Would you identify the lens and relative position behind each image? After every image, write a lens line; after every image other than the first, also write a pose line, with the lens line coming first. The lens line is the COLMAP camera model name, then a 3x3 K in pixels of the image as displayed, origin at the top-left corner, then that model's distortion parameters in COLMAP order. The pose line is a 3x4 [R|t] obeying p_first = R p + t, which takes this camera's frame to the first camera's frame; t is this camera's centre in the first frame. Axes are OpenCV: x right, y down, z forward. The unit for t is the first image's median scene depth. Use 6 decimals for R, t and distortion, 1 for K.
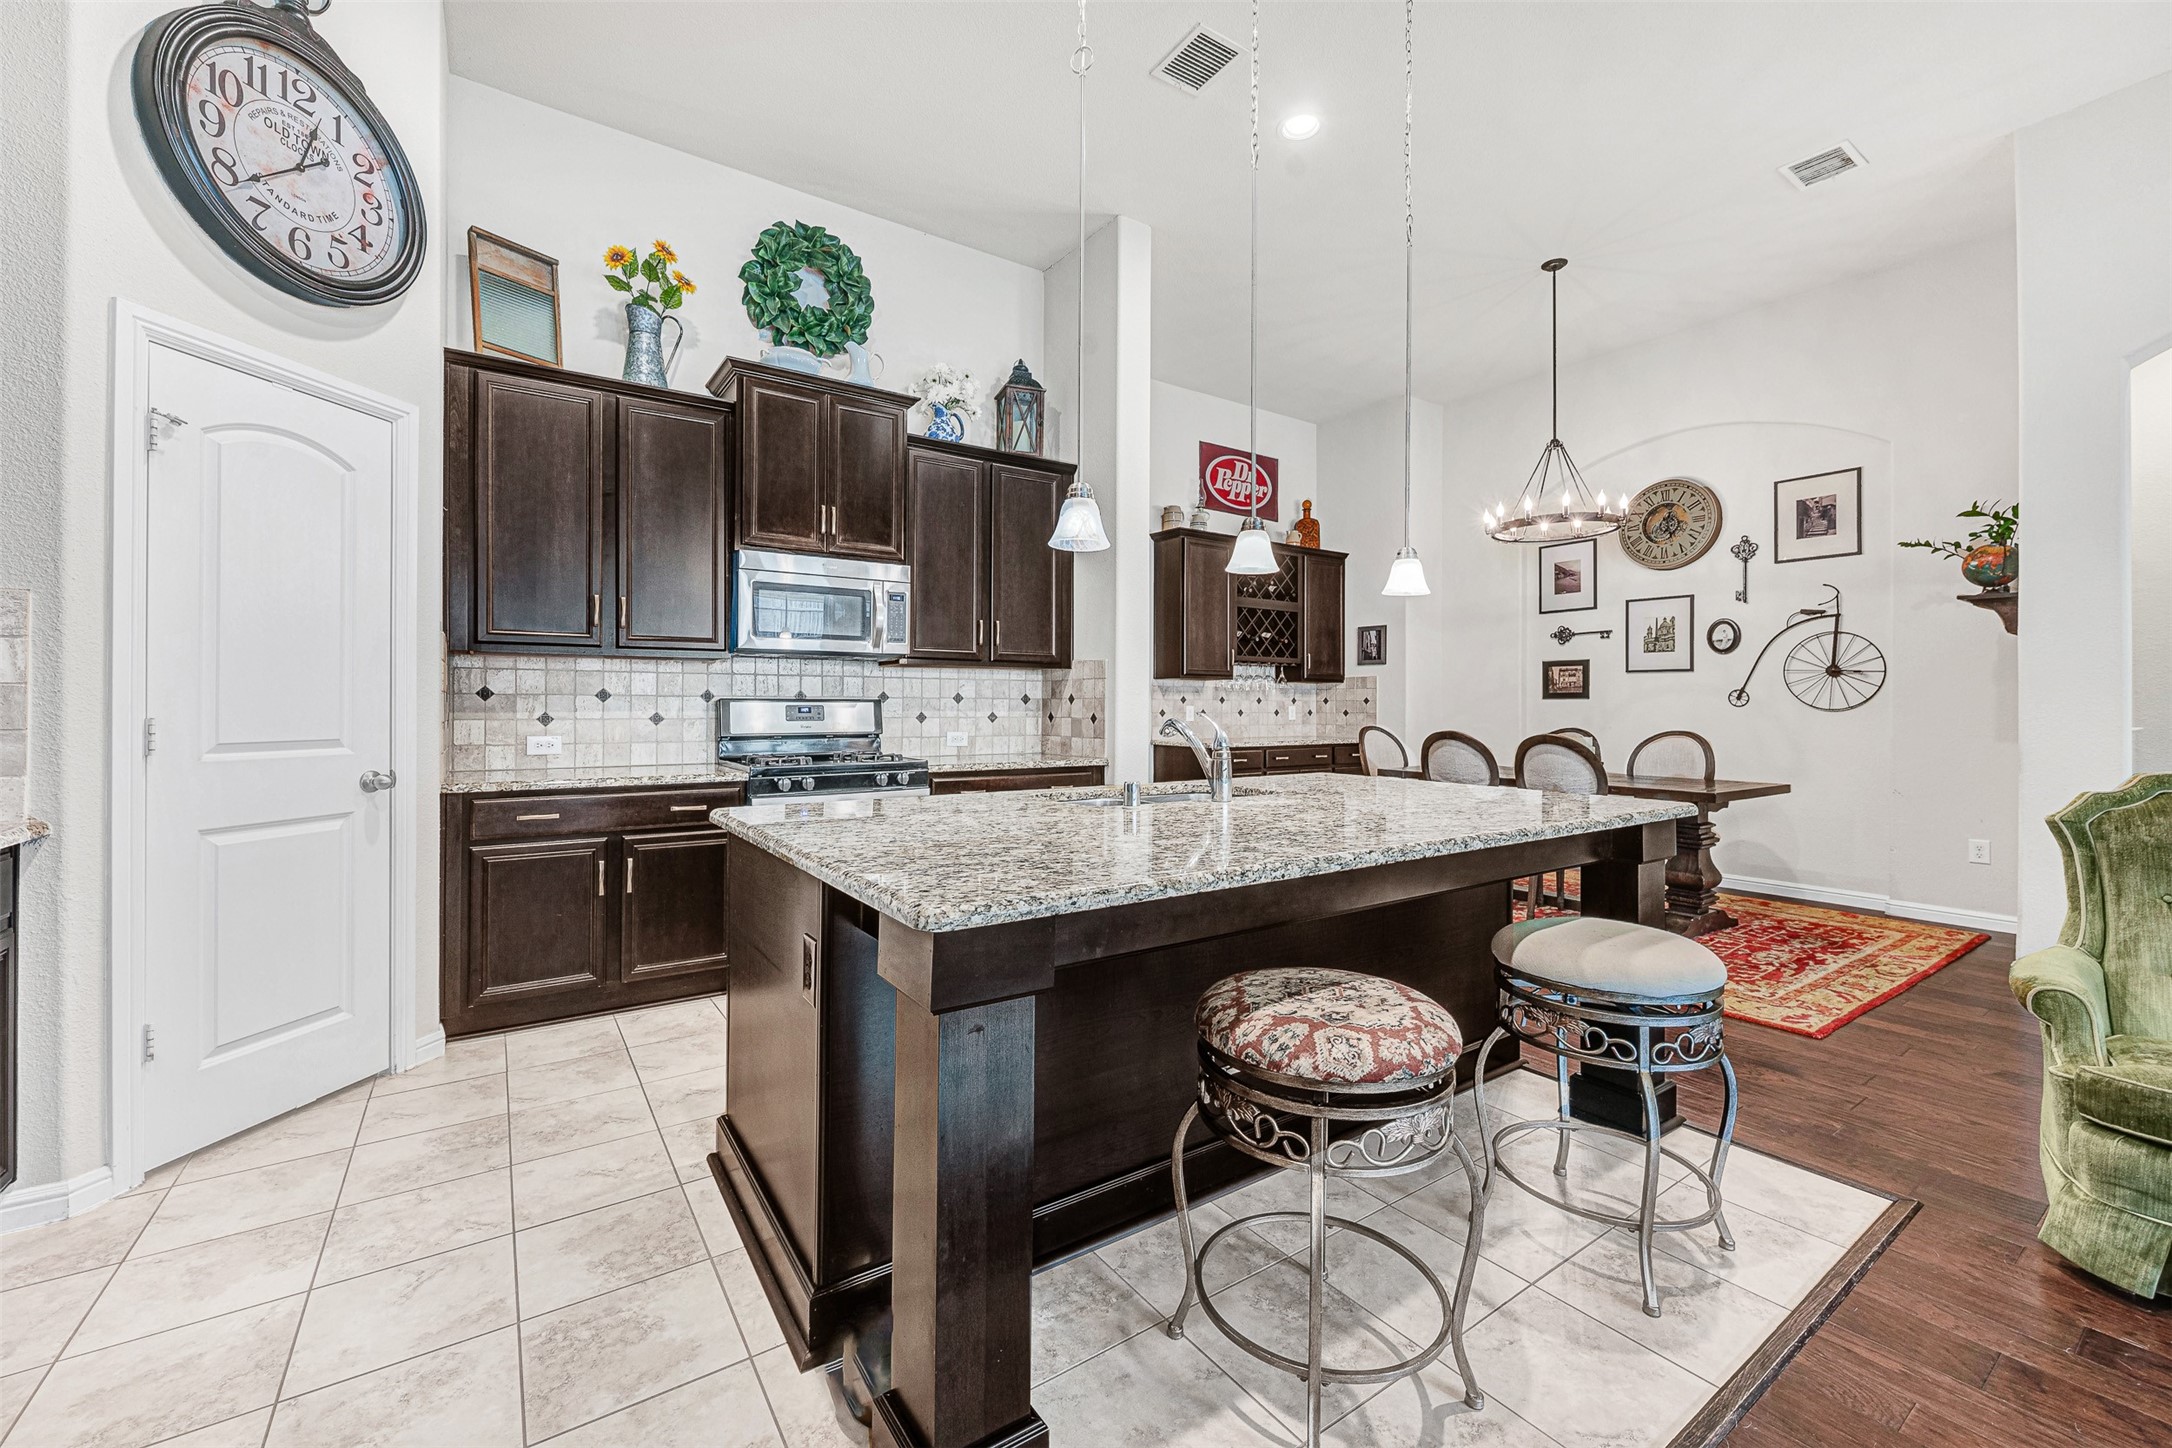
lens RADIAL K [[874.0, 0, 1092.8], [0, 874.0, 717.6], [0, 0, 1]] dist [0.000038, 0.000125]
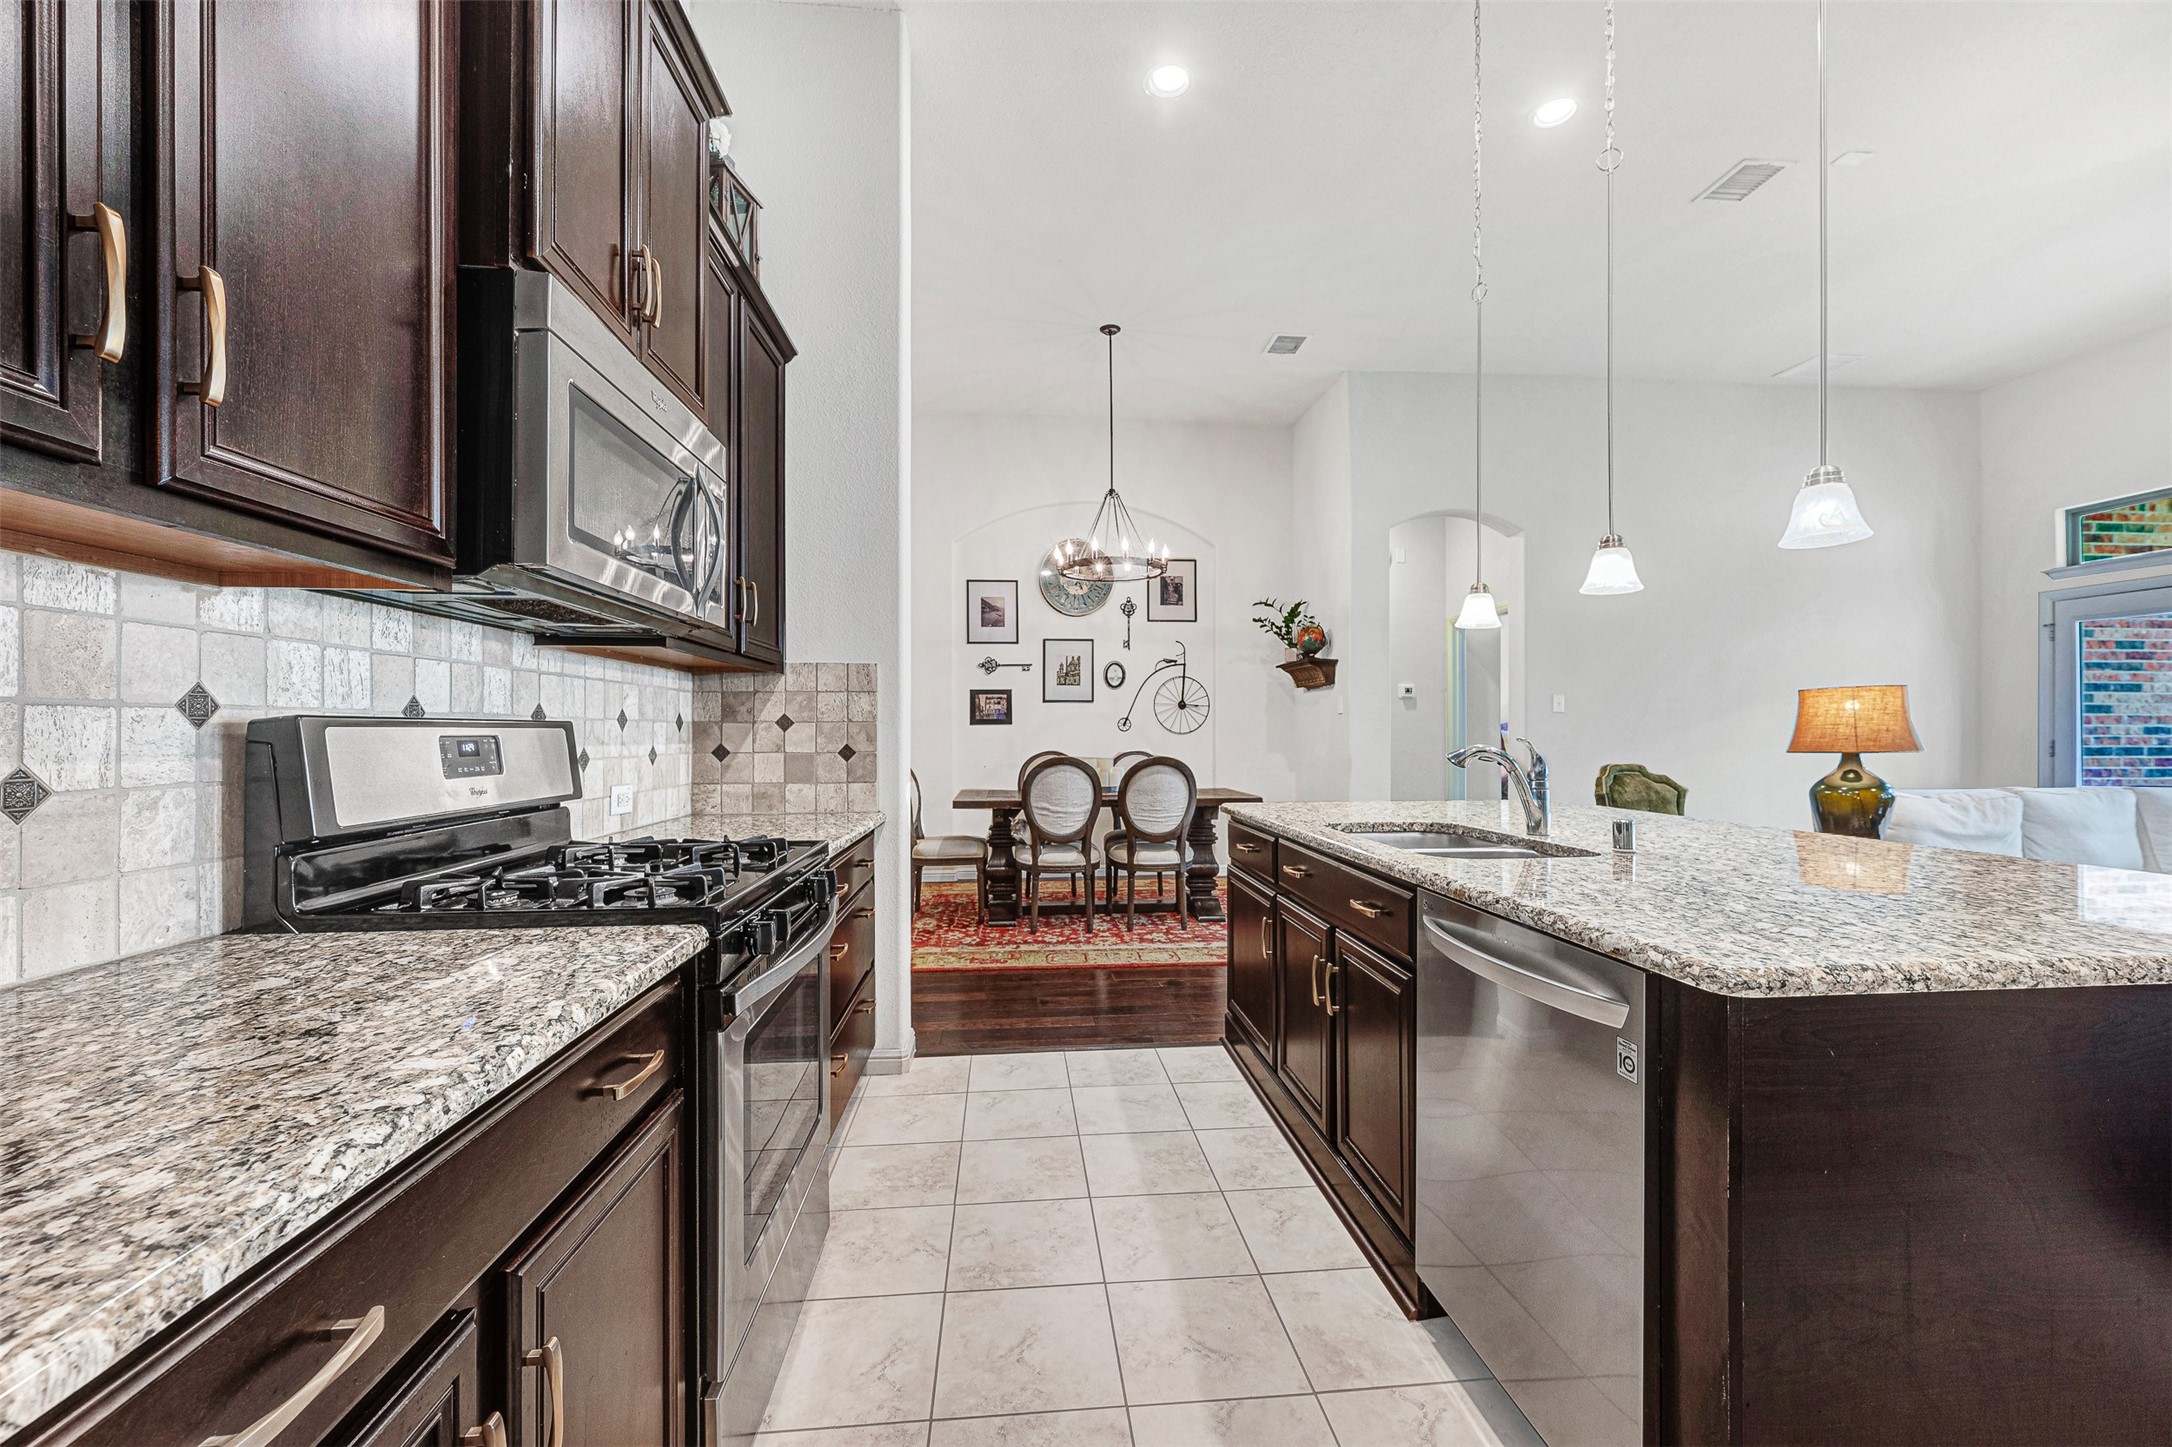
lens RADIAL K [[868.8, 0, 1089.9], [0, 868.8, 743.3], [0, 0, 1]] dist [0.000172, -0.000009]
pose [[0.492348, -0.015563, 0.870259, -0.411301], [0.015784, 0.999835, 0.008951, -0.007758], [-0.870255, 0.009329, 0.492513, 0.454053]]
